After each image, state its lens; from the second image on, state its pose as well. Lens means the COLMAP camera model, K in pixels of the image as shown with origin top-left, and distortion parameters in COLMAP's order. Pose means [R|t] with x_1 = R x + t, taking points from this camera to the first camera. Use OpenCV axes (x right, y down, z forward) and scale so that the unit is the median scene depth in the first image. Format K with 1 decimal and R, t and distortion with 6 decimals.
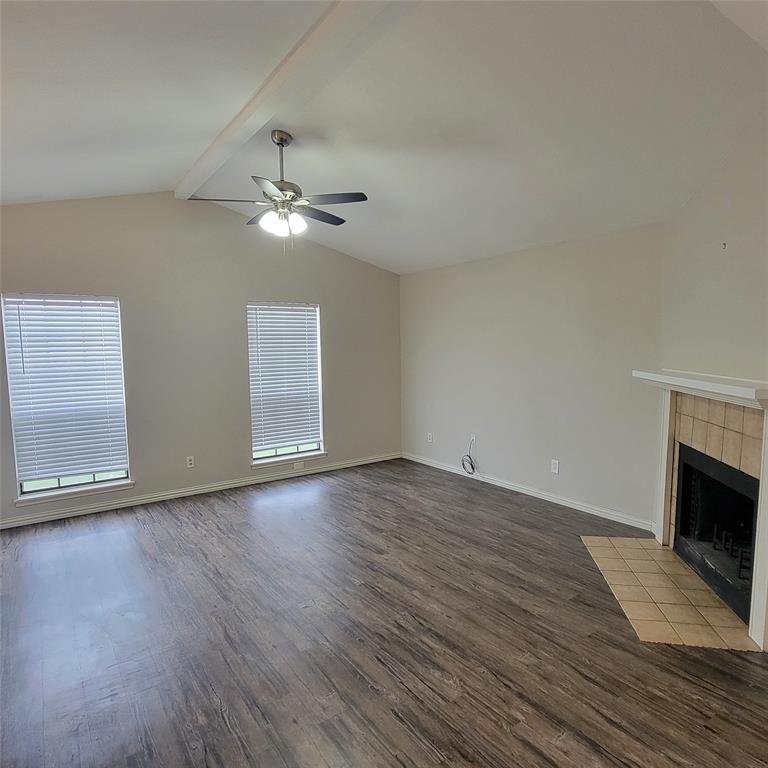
lens RADIAL K [[496.8, 0, 386.1], [0, 496.8, 389.0], [0, 0, 1]] dist [-0.001536, 0.000482]
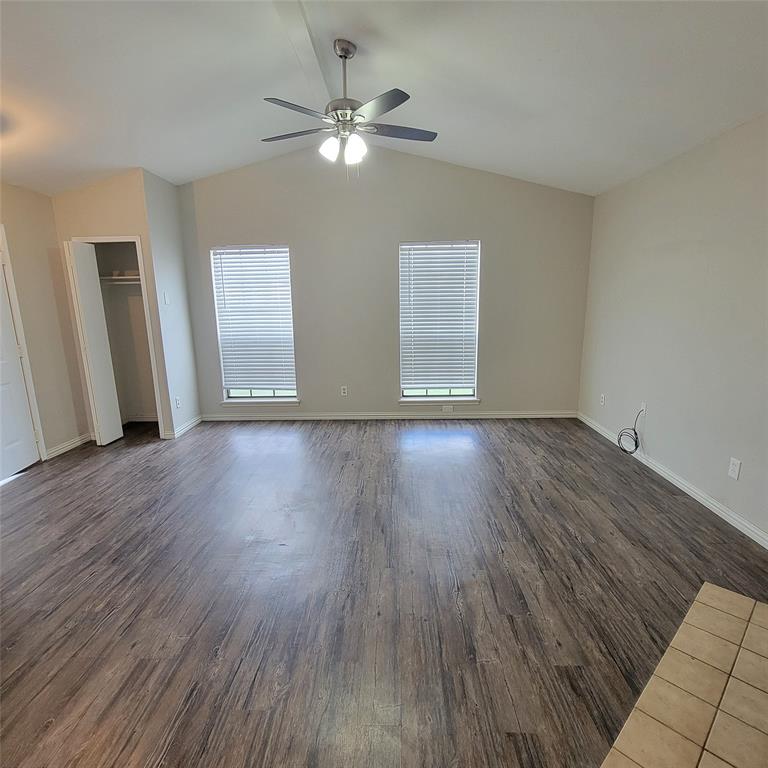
lens RADIAL K [[447.3, 0, 385.5], [0, 447.3, 387.0], [0, 0, 1]] dist [-0.000604, -0.002049]
pose [[0.798312, 0.122964, -0.589558, 0.300531], [-0.049896, 0.989073, 0.138727, -0.008793], [0.600174, -0.081330, 0.795724, 0.256581]]
